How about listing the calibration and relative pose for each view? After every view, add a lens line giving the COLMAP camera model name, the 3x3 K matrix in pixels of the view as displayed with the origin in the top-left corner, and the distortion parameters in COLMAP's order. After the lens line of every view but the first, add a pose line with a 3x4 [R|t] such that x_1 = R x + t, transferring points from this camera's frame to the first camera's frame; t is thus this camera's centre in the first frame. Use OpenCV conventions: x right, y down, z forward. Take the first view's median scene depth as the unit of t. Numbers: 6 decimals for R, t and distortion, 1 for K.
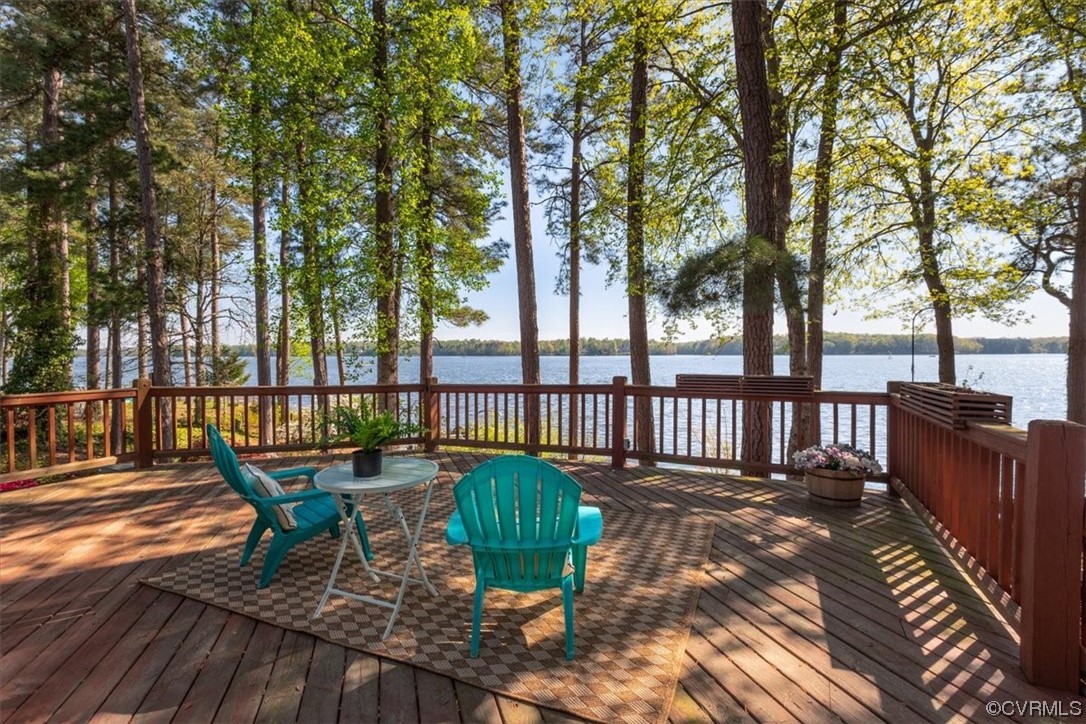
lens RADIAL K [[504.3, 0, 546.6], [0, 504.3, 356.7], [0, 0, 1]] dist [0.008172, -0.000412]
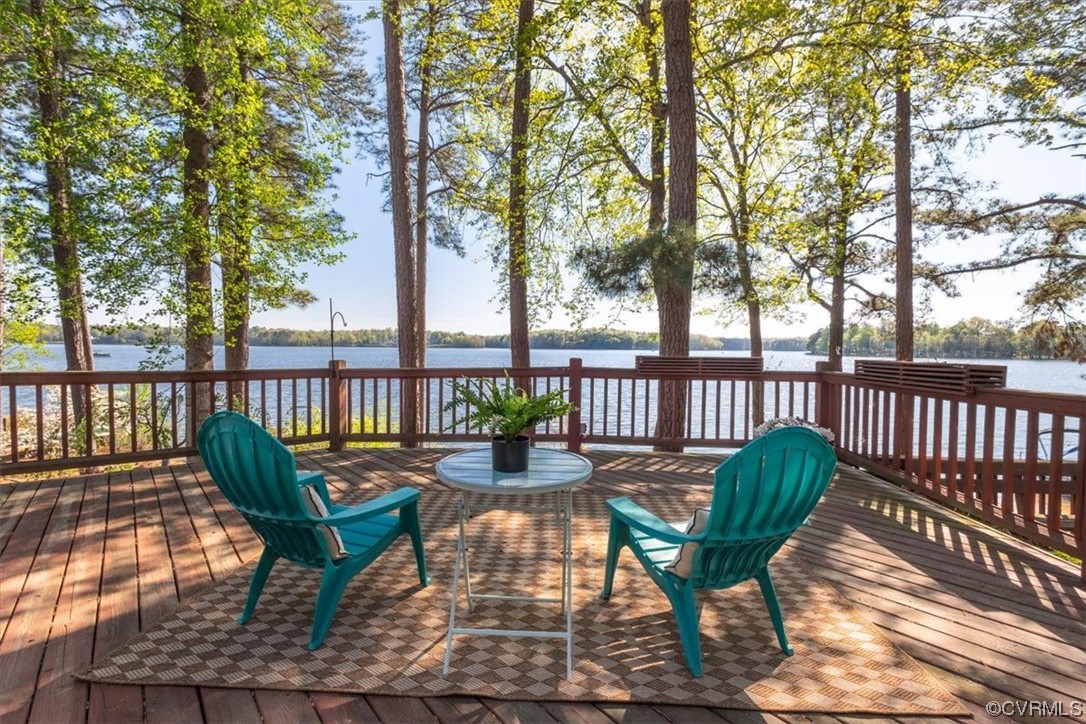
lens RADIAL K [[511.6, 0, 546.1], [0, 511.6, 354.8], [0, 0, 1]] dist [0.003795, 0.000326]
pose [[0.930129, 0.007517, 0.367156, -0.301894], [-0.011261, 0.999904, 0.008056, 0.029666], [-0.367060, -0.011628, 0.930124, 0.140362]]
